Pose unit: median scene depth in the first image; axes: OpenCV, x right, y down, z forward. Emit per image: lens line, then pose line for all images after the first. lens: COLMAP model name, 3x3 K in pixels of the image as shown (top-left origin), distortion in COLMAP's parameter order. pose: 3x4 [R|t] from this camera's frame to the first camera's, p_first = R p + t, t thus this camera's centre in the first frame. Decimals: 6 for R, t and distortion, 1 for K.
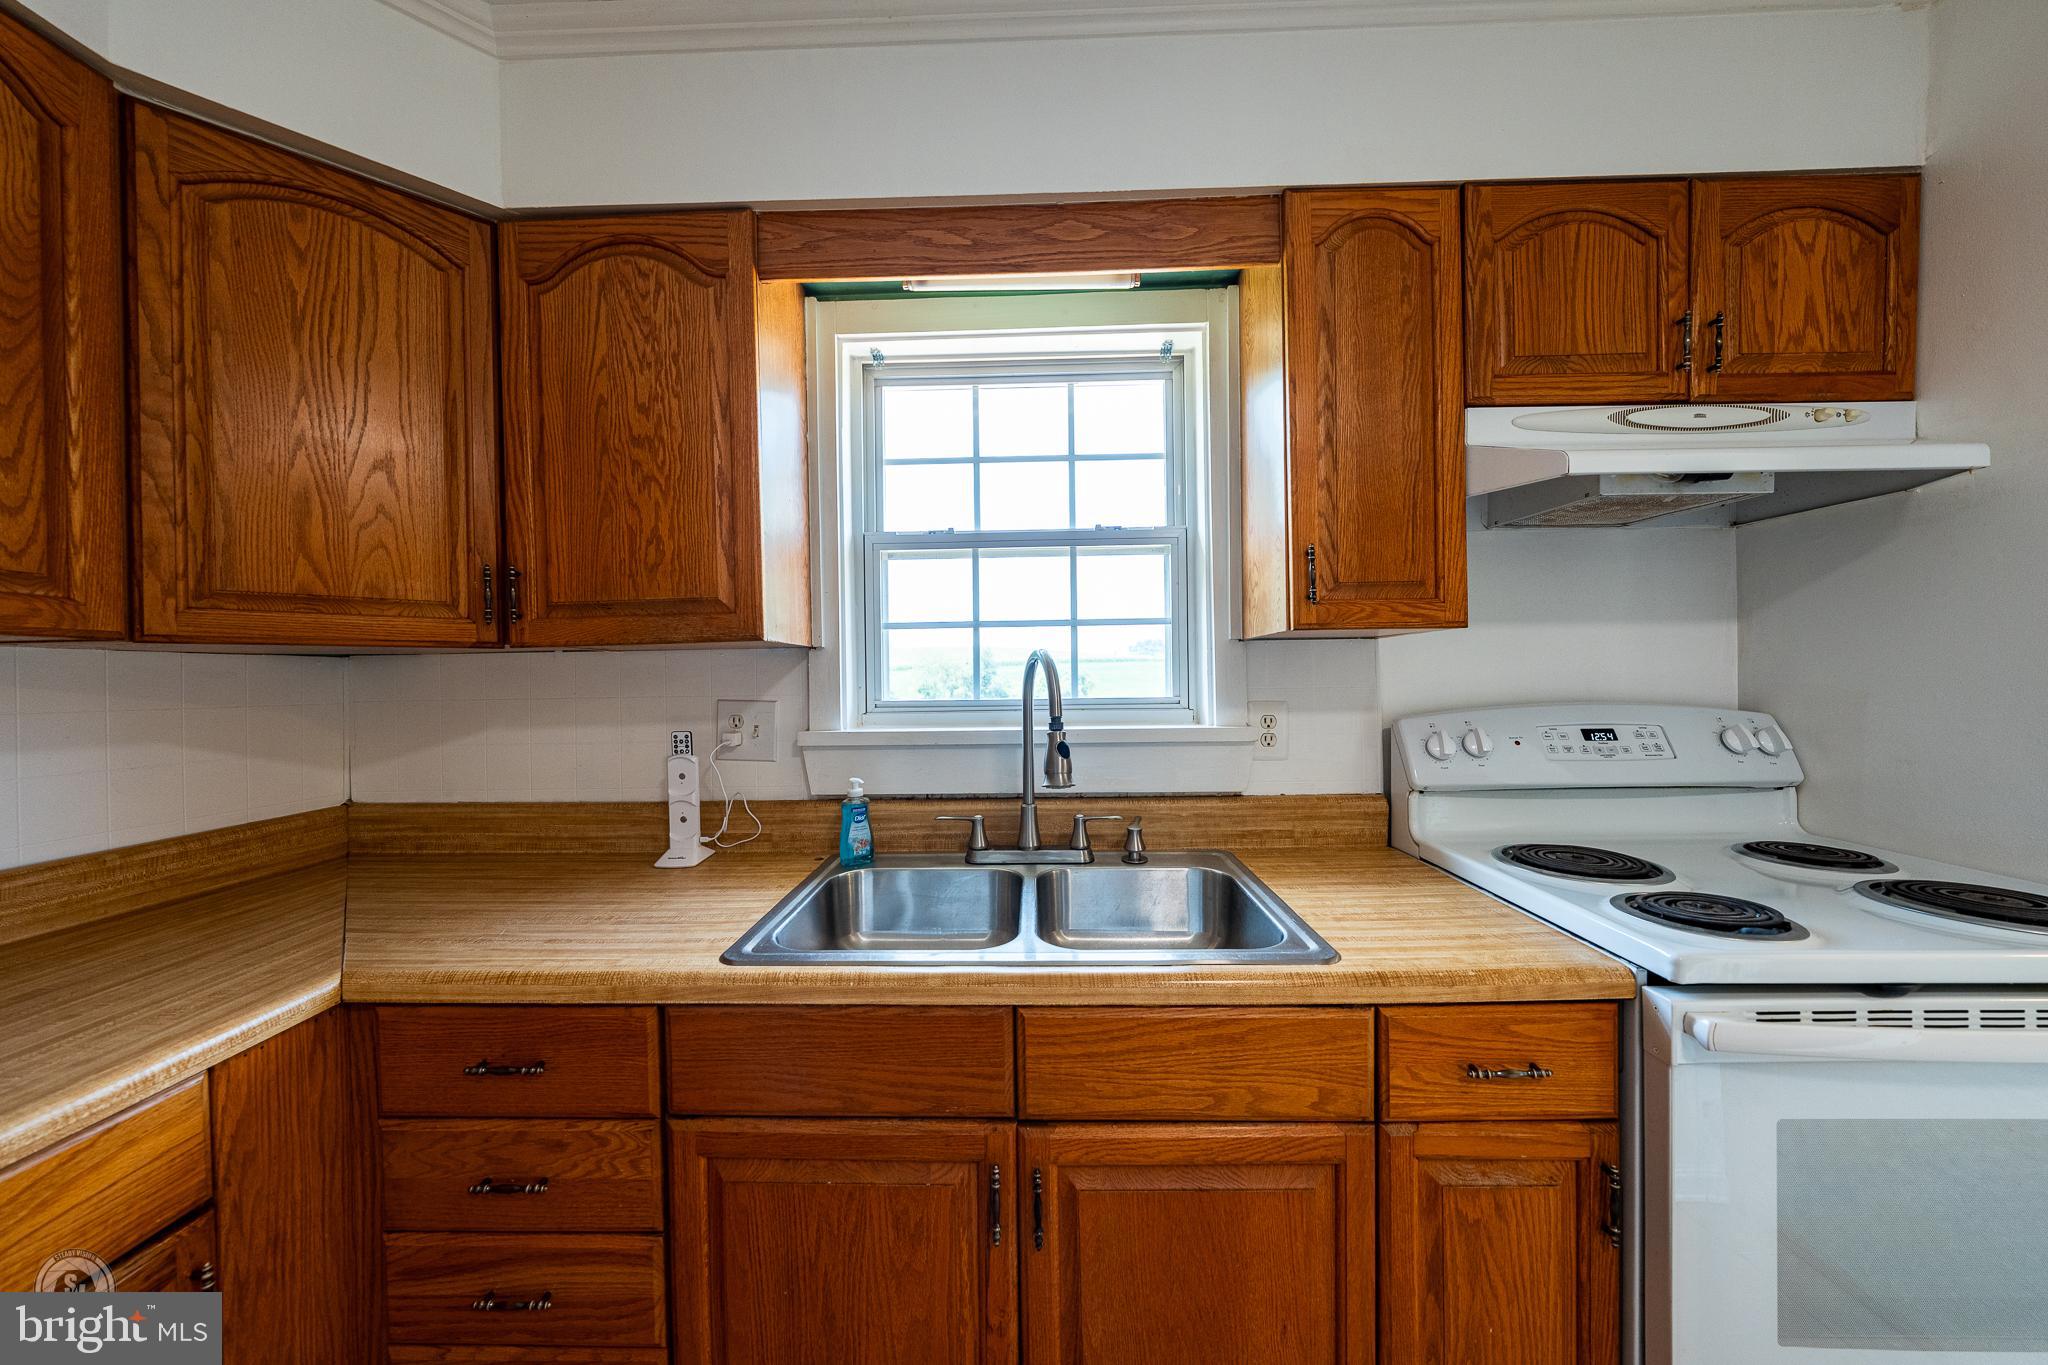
lens RADIAL K [[695.5, 0, 1022.1], [0, 695.5, 682.1], [0, 0, 1]] dist [-0.001574, -0.000118]
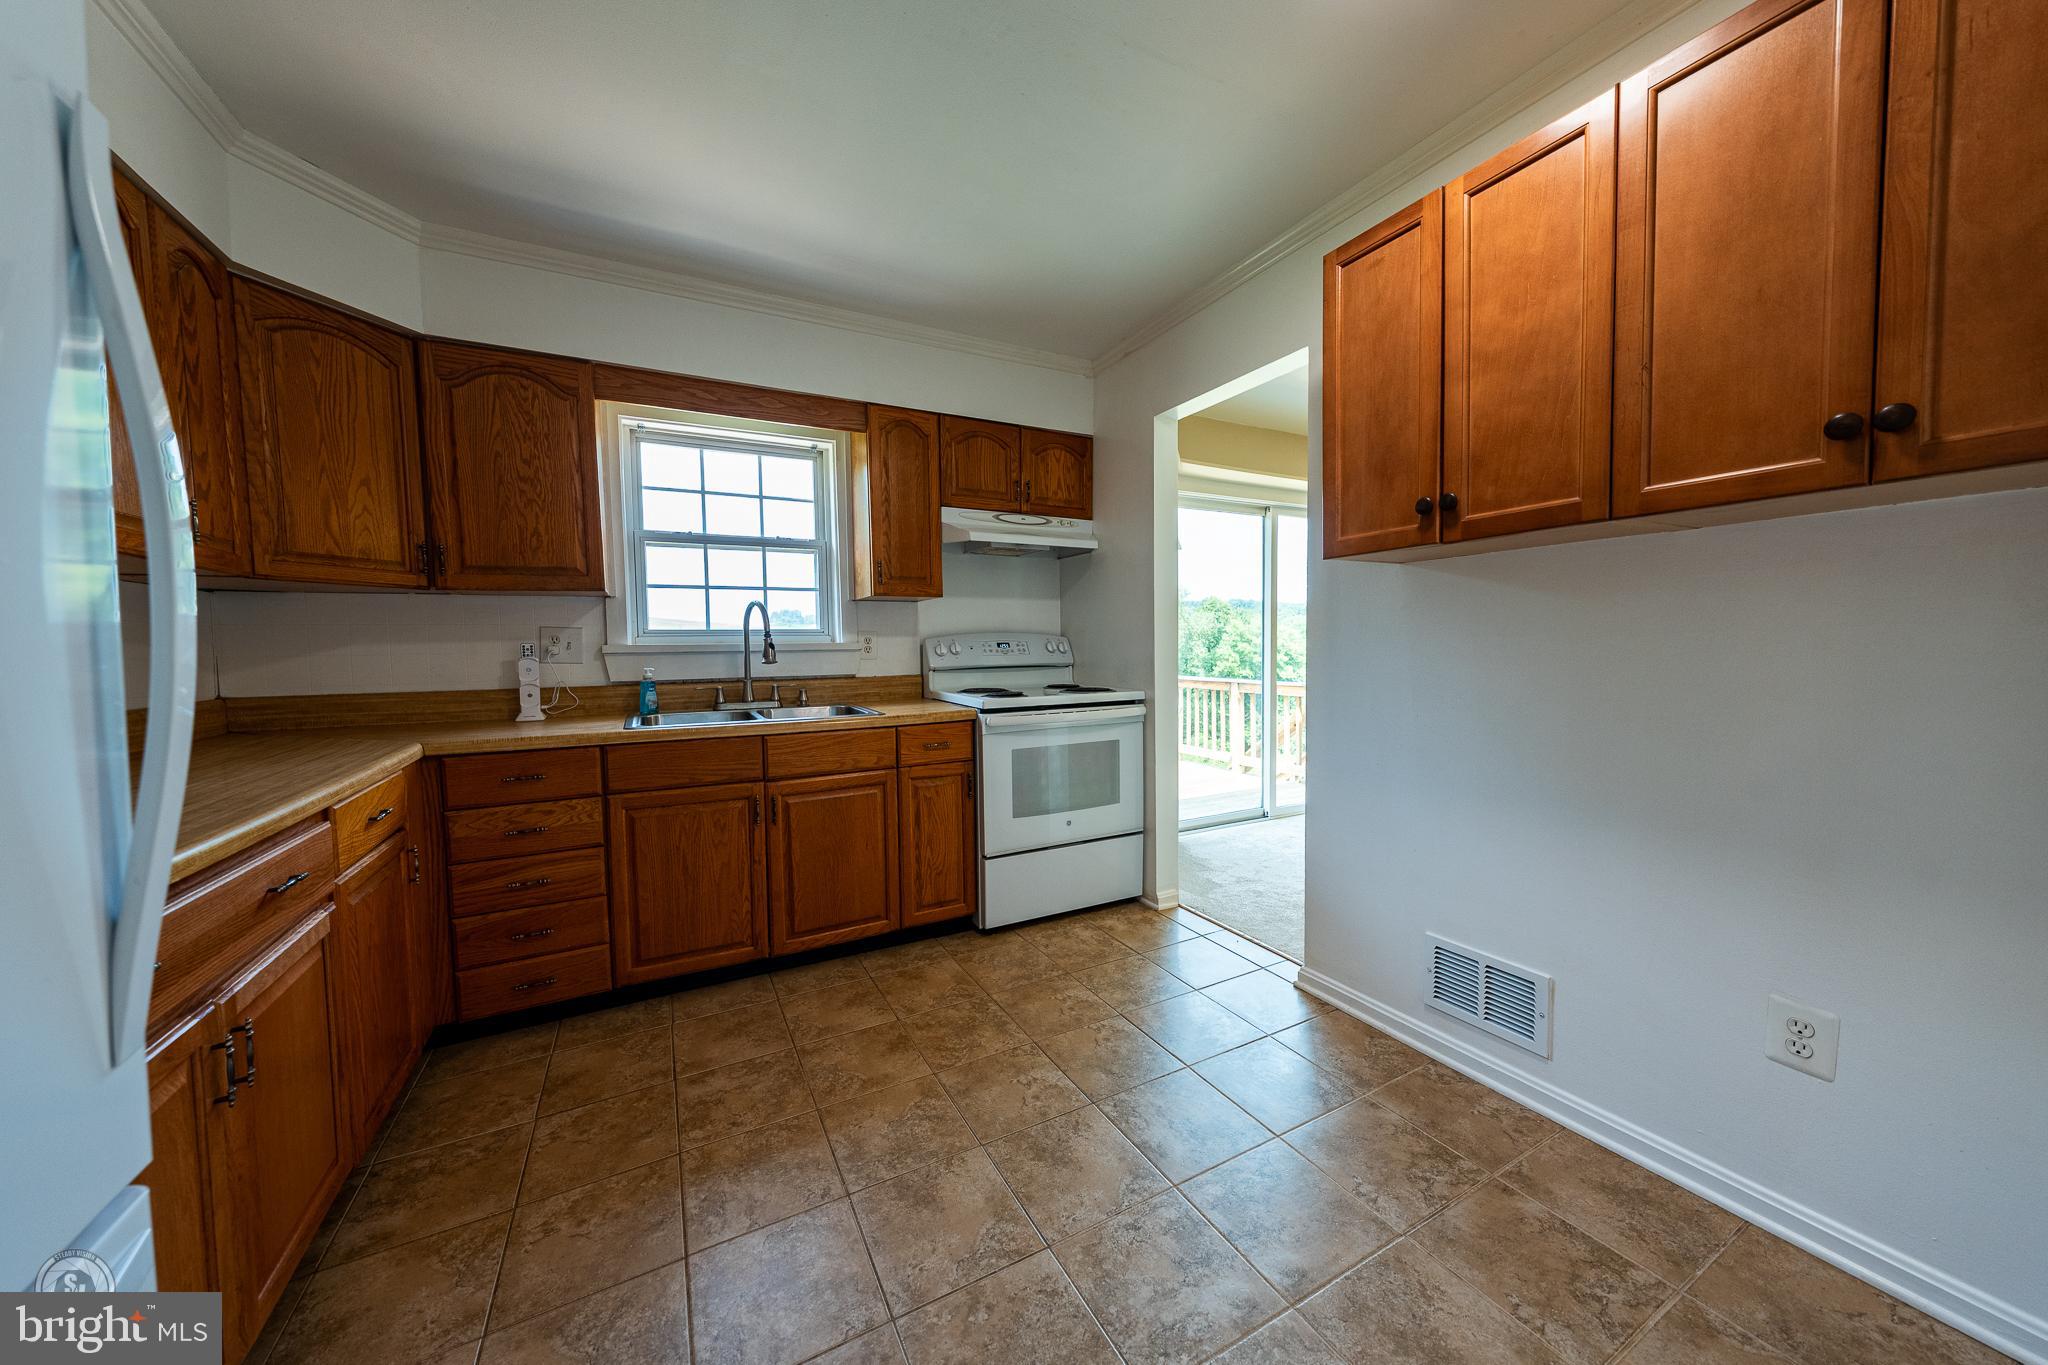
lens RADIAL K [[695.5, 0, 1022.1], [0, 695.5, 682.1], [0, 0, 1]] dist [-0.001574, -0.000118]
pose [[0.873841, -0.023954, 0.485622, -0.306726], [0.004693, 0.999155, 0.040840, 0.119544], [-0.486189, -0.033408, 0.873215, -1.261630]]
